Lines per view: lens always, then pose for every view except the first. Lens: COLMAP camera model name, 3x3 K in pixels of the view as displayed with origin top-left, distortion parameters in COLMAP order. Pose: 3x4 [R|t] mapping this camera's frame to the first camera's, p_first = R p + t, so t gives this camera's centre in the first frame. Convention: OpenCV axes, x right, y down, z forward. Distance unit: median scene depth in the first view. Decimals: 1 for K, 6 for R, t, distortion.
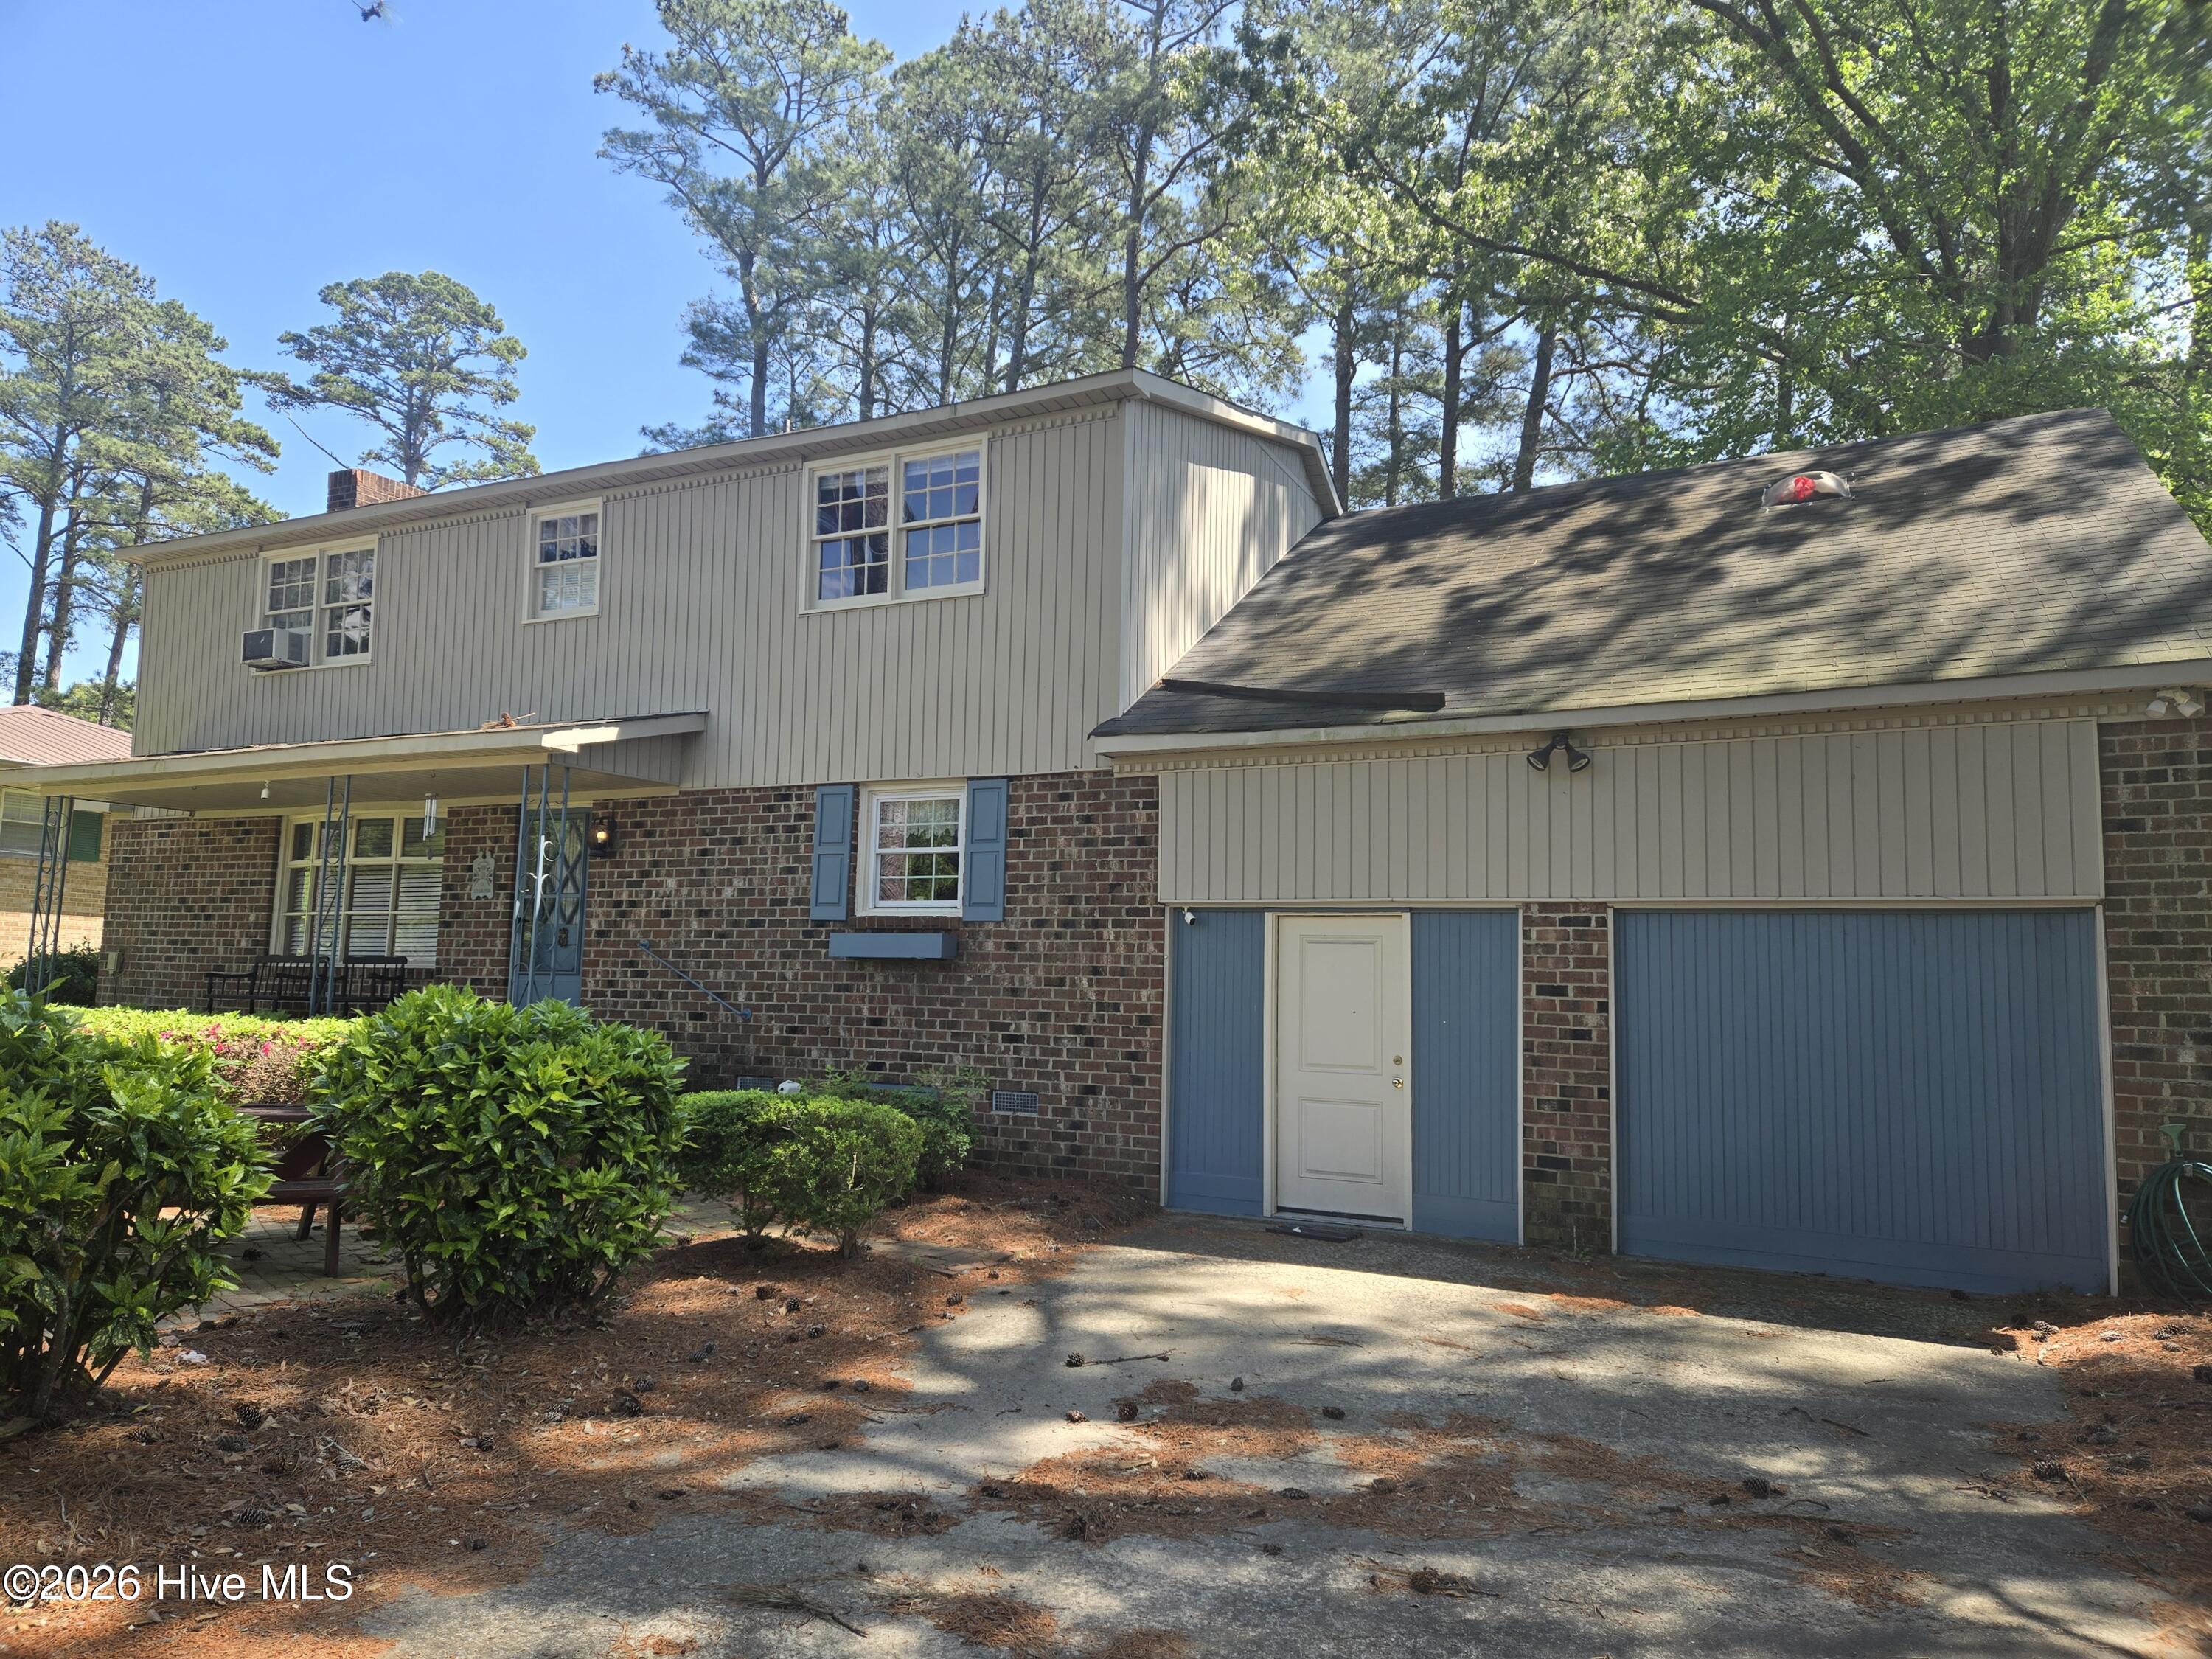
lens RADIAL K [[1478.2, 0, 1104.2], [0, 1478.2, 840.7], [0, 0, 1]] dist [0.145389, -0.136714]
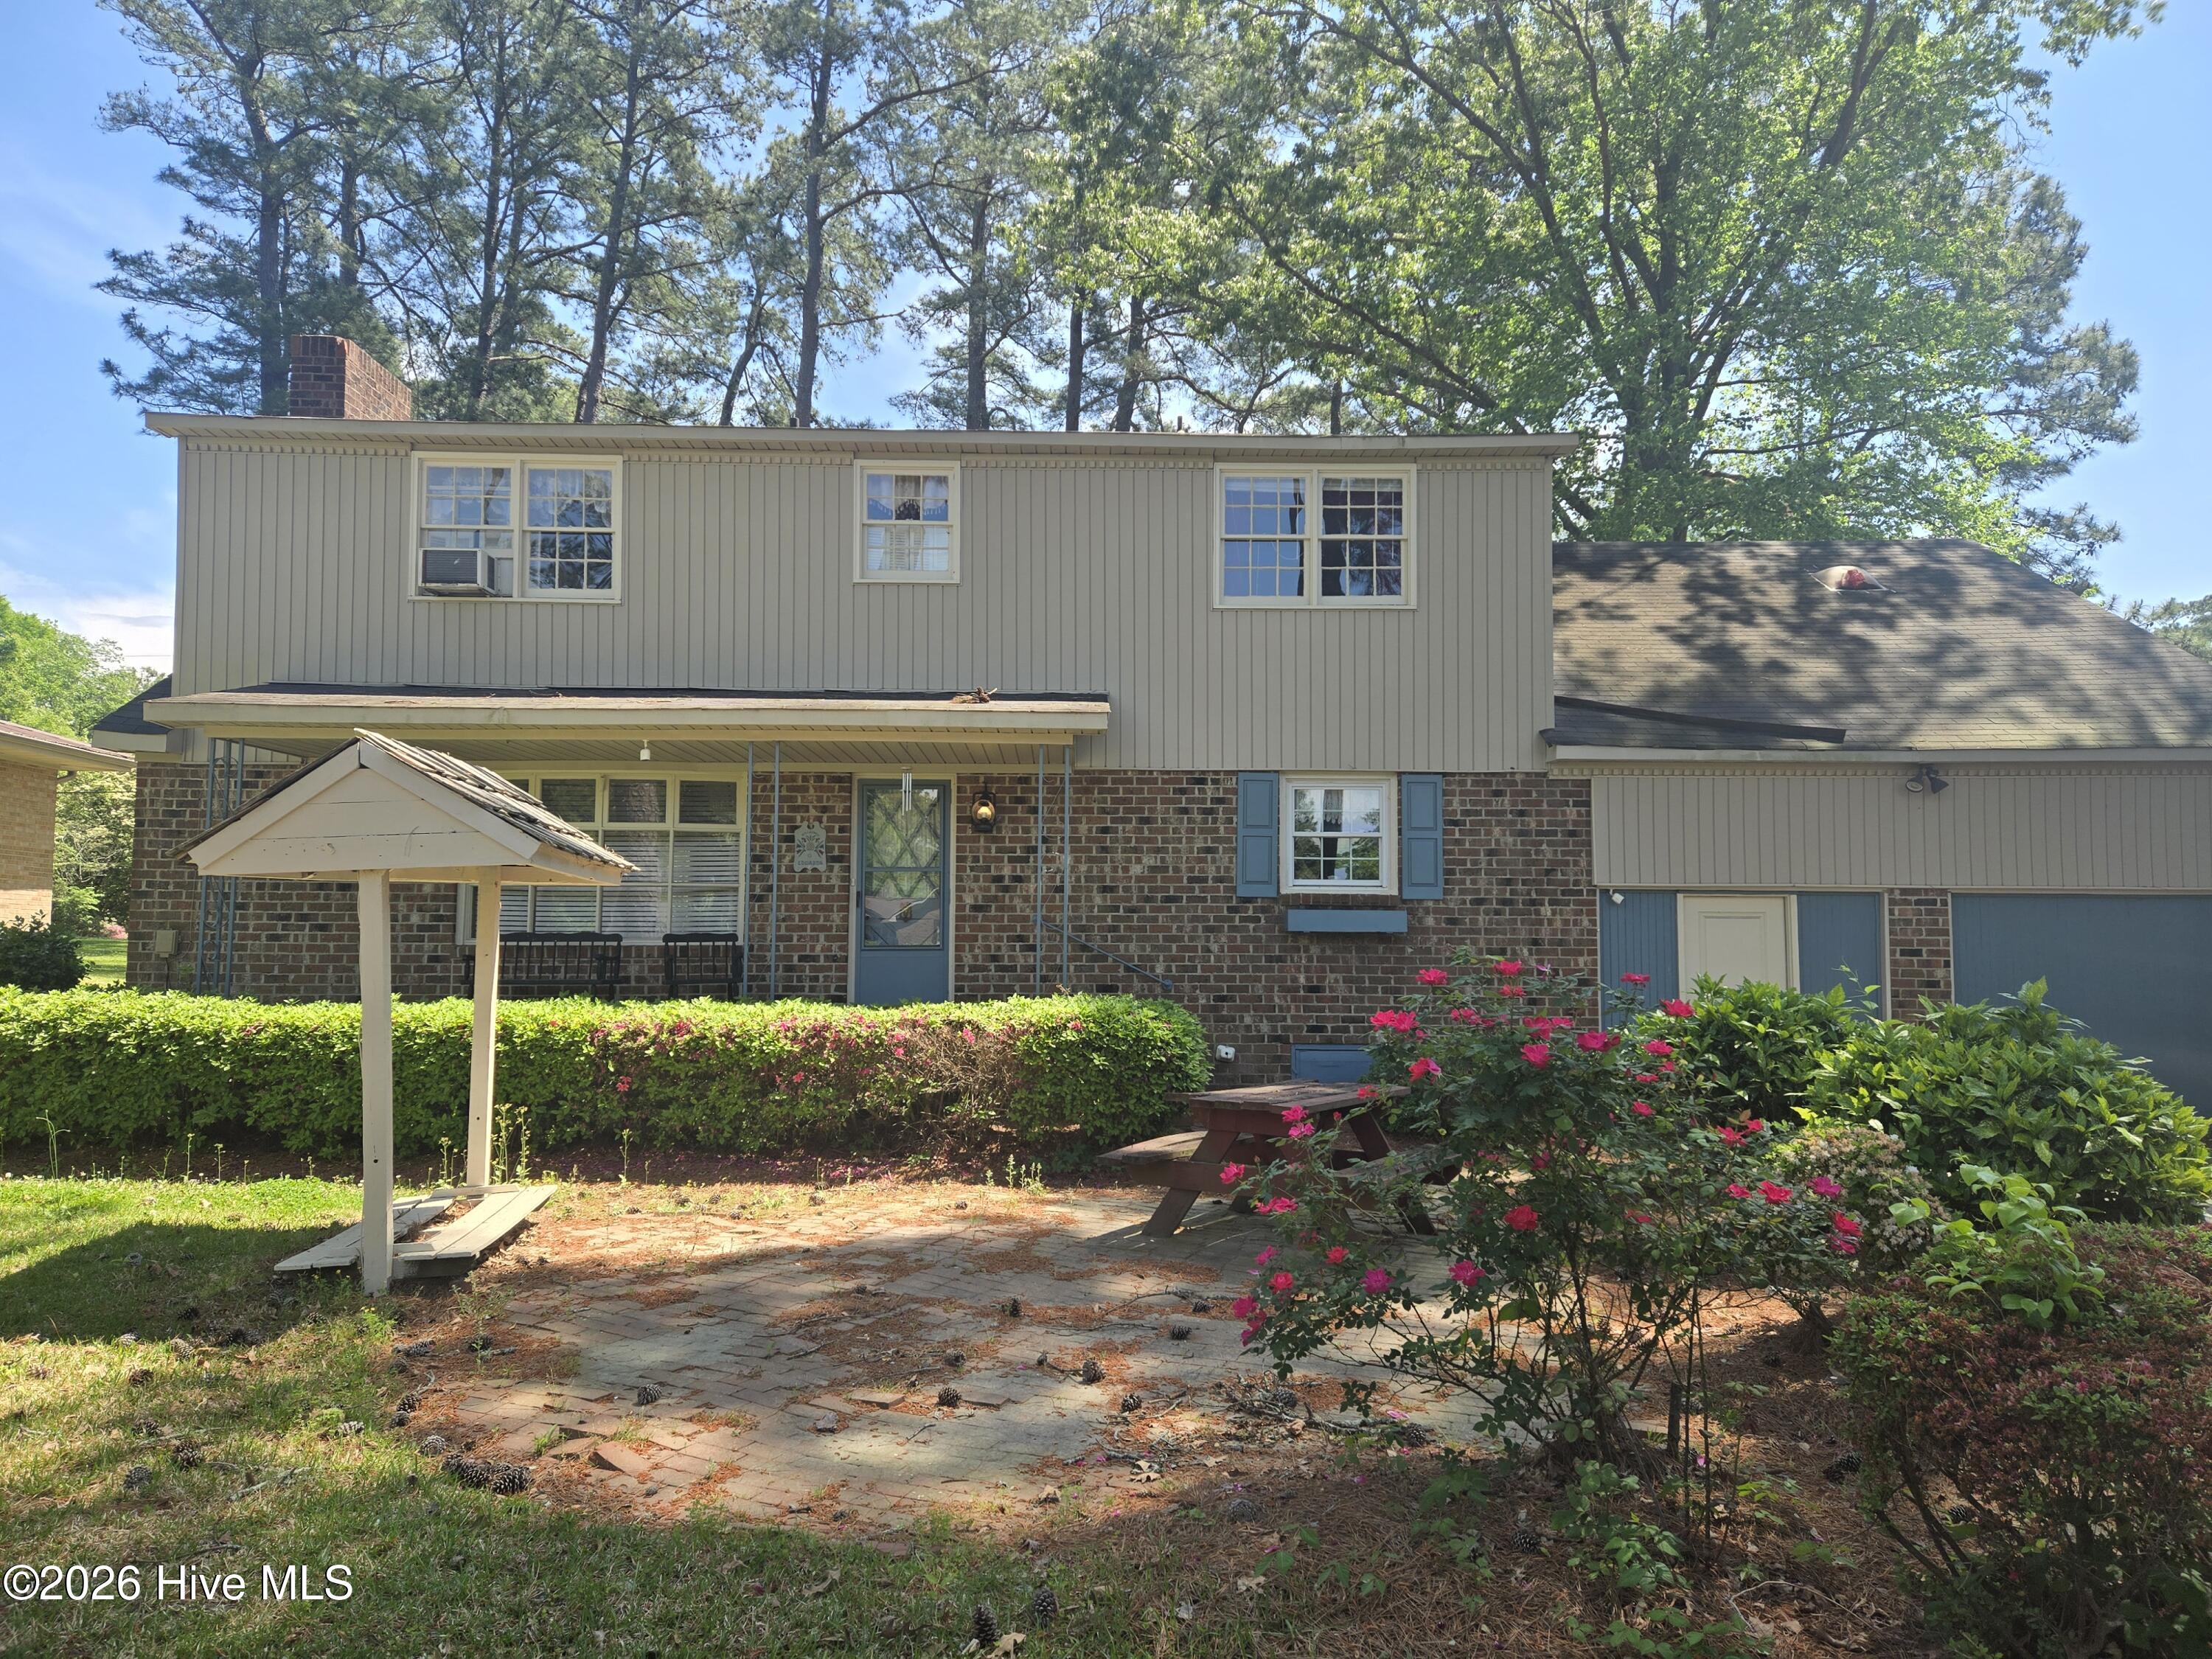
lens RADIAL K [[1478.2, 0, 1104.2], [0, 1478.2, 840.7], [0, 0, 1]] dist [0.145389, -0.136714]
pose [[0.875853, 0.013060, 0.482402, -0.830589], [-0.031390, 0.999059, 0.029945, -0.017001], [-0.481557, -0.041370, 0.875438, 0.112642]]
